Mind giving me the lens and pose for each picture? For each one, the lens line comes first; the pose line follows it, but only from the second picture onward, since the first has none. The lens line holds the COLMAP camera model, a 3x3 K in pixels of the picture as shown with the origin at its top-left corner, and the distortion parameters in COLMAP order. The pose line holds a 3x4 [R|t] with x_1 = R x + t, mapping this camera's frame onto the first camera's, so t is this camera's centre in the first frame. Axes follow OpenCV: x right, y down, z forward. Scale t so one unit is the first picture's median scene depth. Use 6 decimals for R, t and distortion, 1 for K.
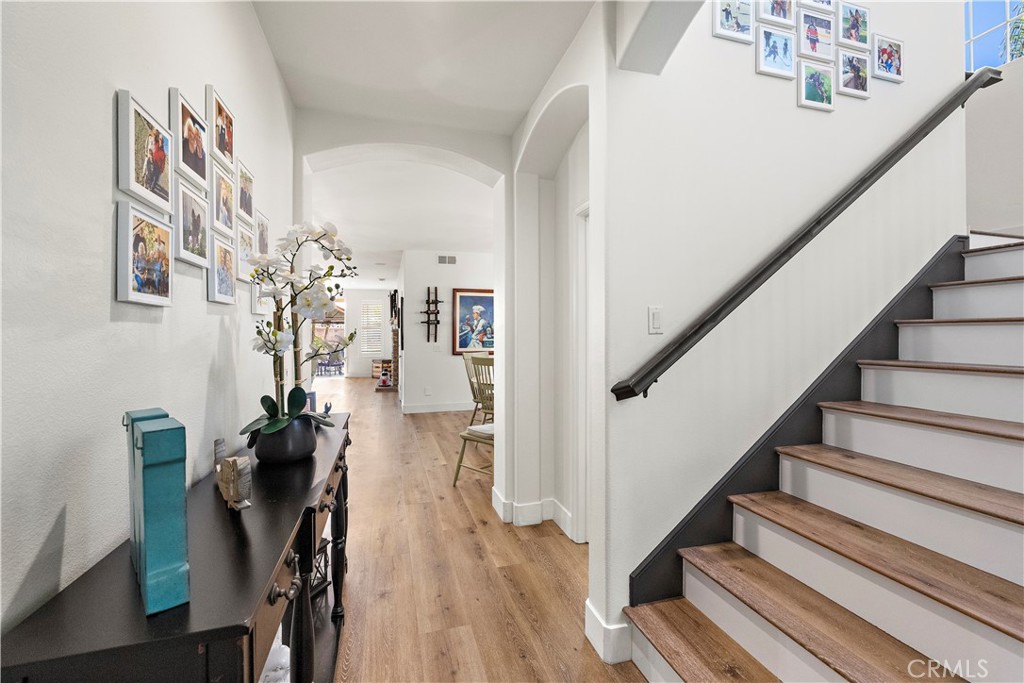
lens RADIAL K [[429.2, 0, 513.9], [0, 429.2, 325.8], [0, 0, 1]] dist [-0.001344, 0.000100]
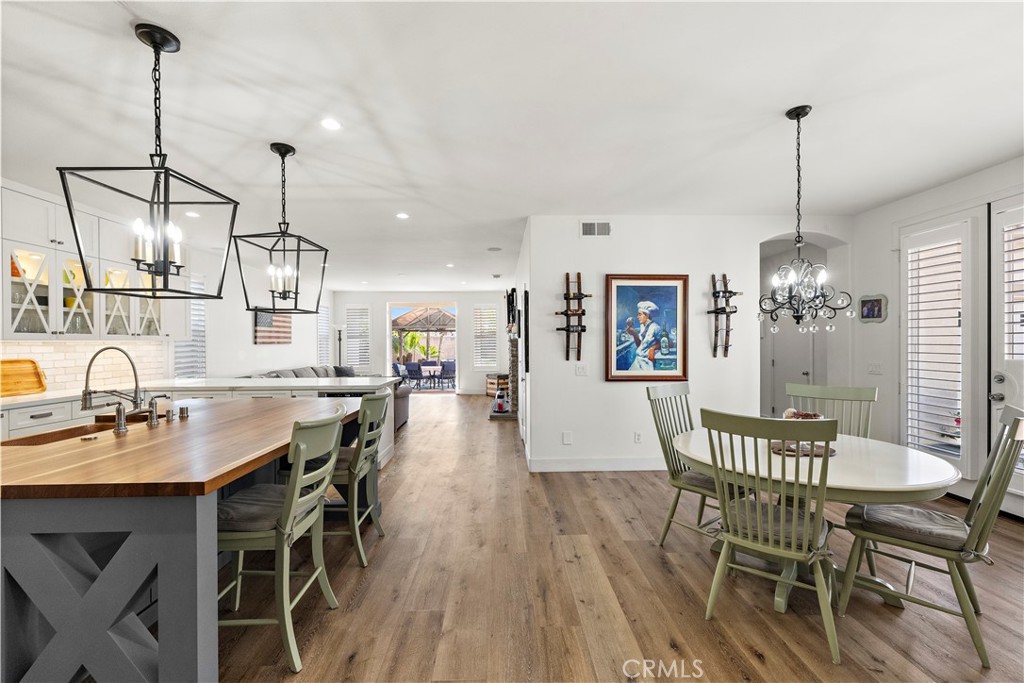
lens RADIAL K [[429.2, 0, 514.6], [0, 429.2, 344.2], [0, 0, 1]] dist [-0.001344, 0.000100]
pose [[0.966930, 0.001513, -0.255038, -0.110419], [0.005226, 0.999655, 0.025744, -0.002471], [0.254989, -0.026226, 0.966588, 0.360647]]
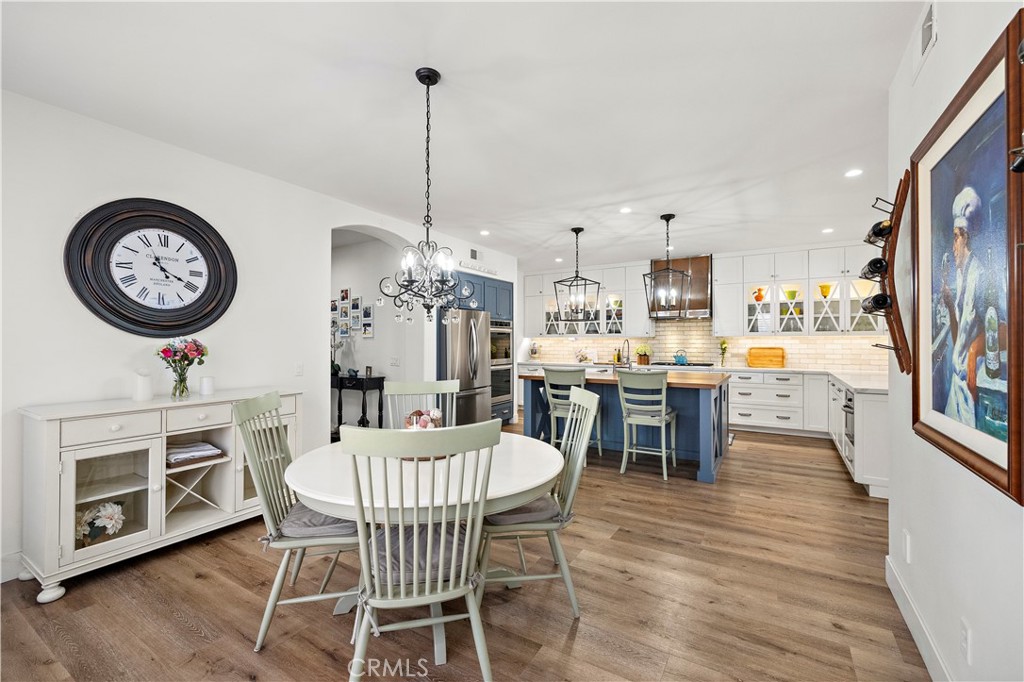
lens RADIAL K [[429.2, 0, 513.8], [0, 429.2, 342.1], [0, 0, 1]] dist [-0.001344, 0.000100]
pose [[-0.744843, 0.005712, -0.667216, 0.179307], [0.018092, 0.999769, -0.011637, 0.015977], [0.666995, -0.020739, -0.744774, 1.015184]]
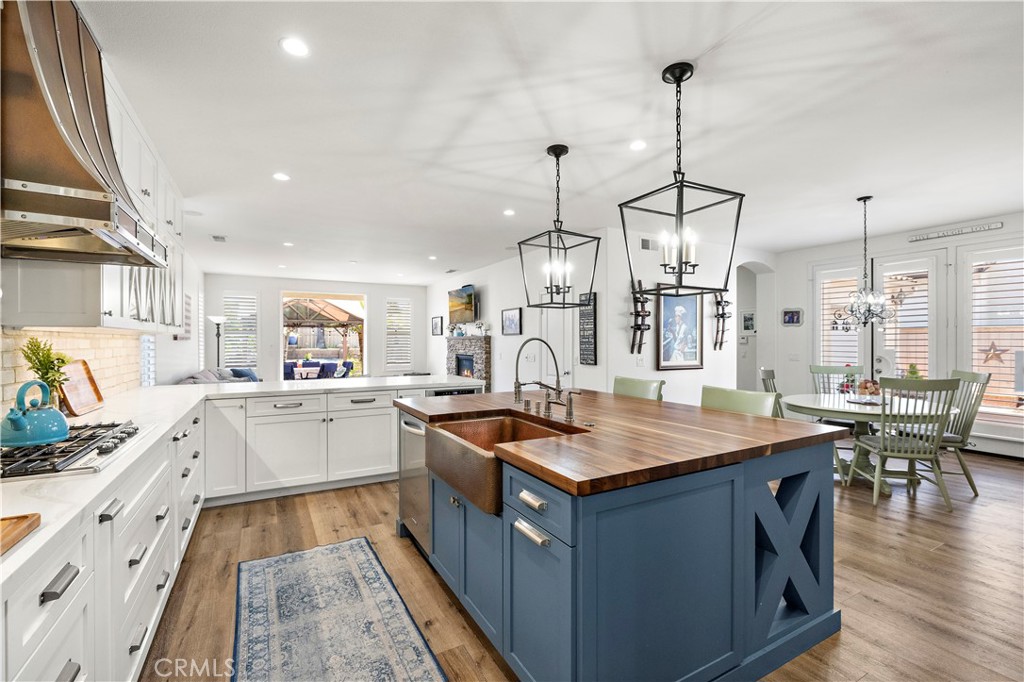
lens RADIAL K [[452.5, 0, 515.0], [0, 452.5, 343.1], [0, 0, 1]] dist [-0.004995, -0.000710]
pose [[0.975488, 0.001983, 0.220042, -0.556898], [-0.007487, 0.999679, 0.024184, 0.001954], [-0.219924, -0.025239, 0.975191, 0.272643]]
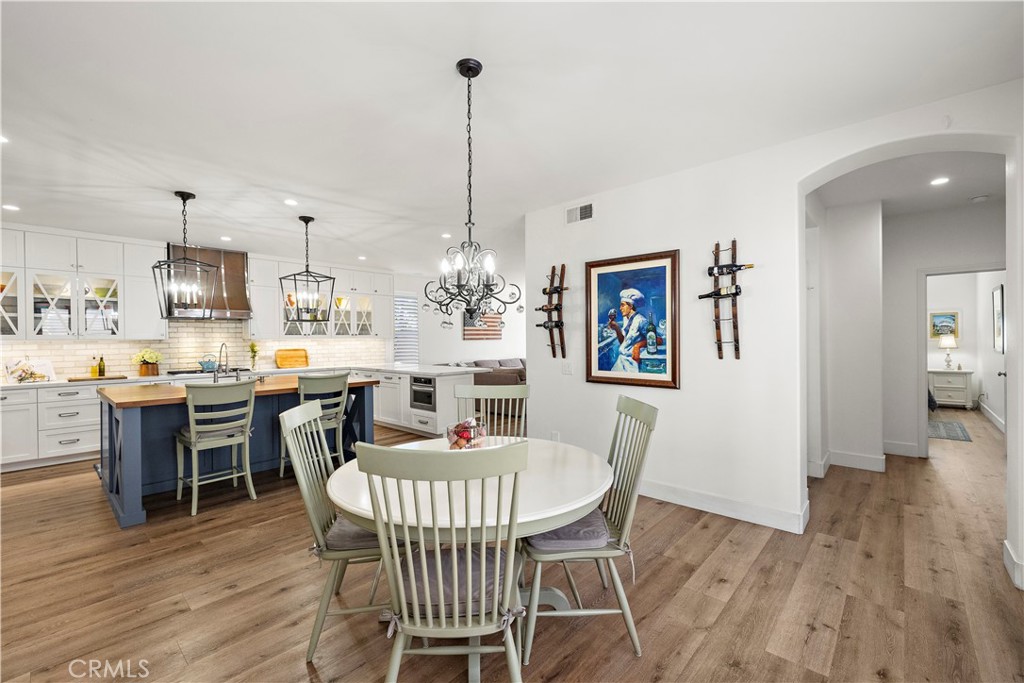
lens RADIAL K [[429.2, 0, 515.7], [0, 429.2, 341.6], [0, 0, 1]] dist [-0.001344, 0.000100]
pose [[0.520805, 0.004295, -0.853665, 0.283056], [0.025168, 0.999475, 0.020383, 0.001786], [0.853304, -0.032100, 0.520424, 0.623070]]
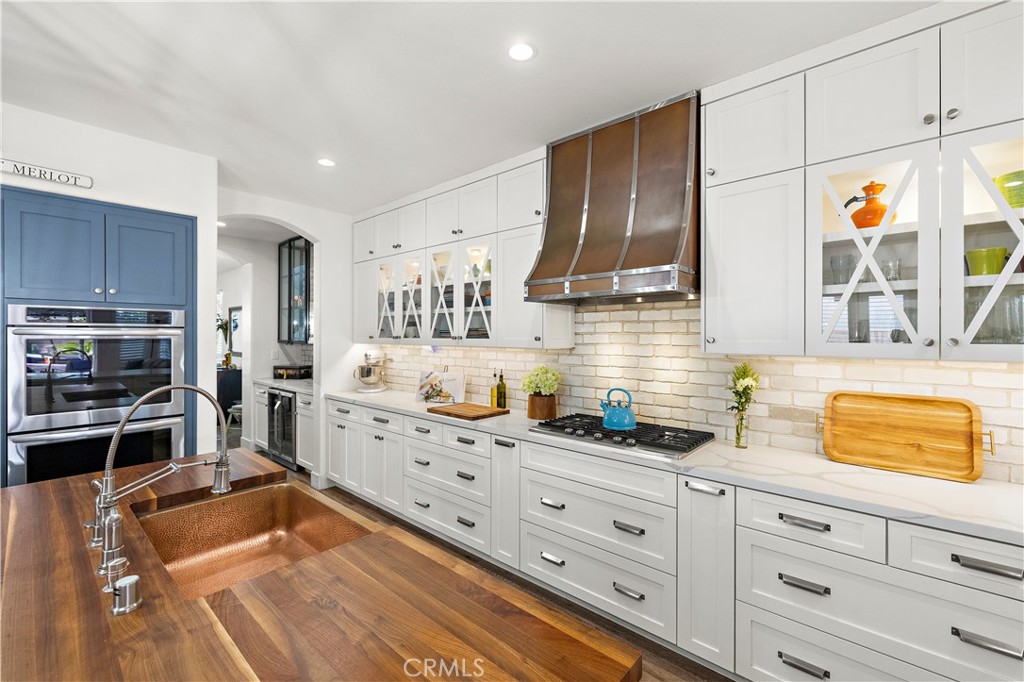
lens RADIAL K [[429.2, 0, 514.7], [0, 429.2, 334.9], [0, 0, 1]] dist [-0.001344, 0.000100]
pose [[-0.846042, 0.004777, -0.533096, -0.494423], [0.014087, 0.999811, -0.013398, -0.009898], [0.532931, -0.018845, -0.845949, 0.791111]]
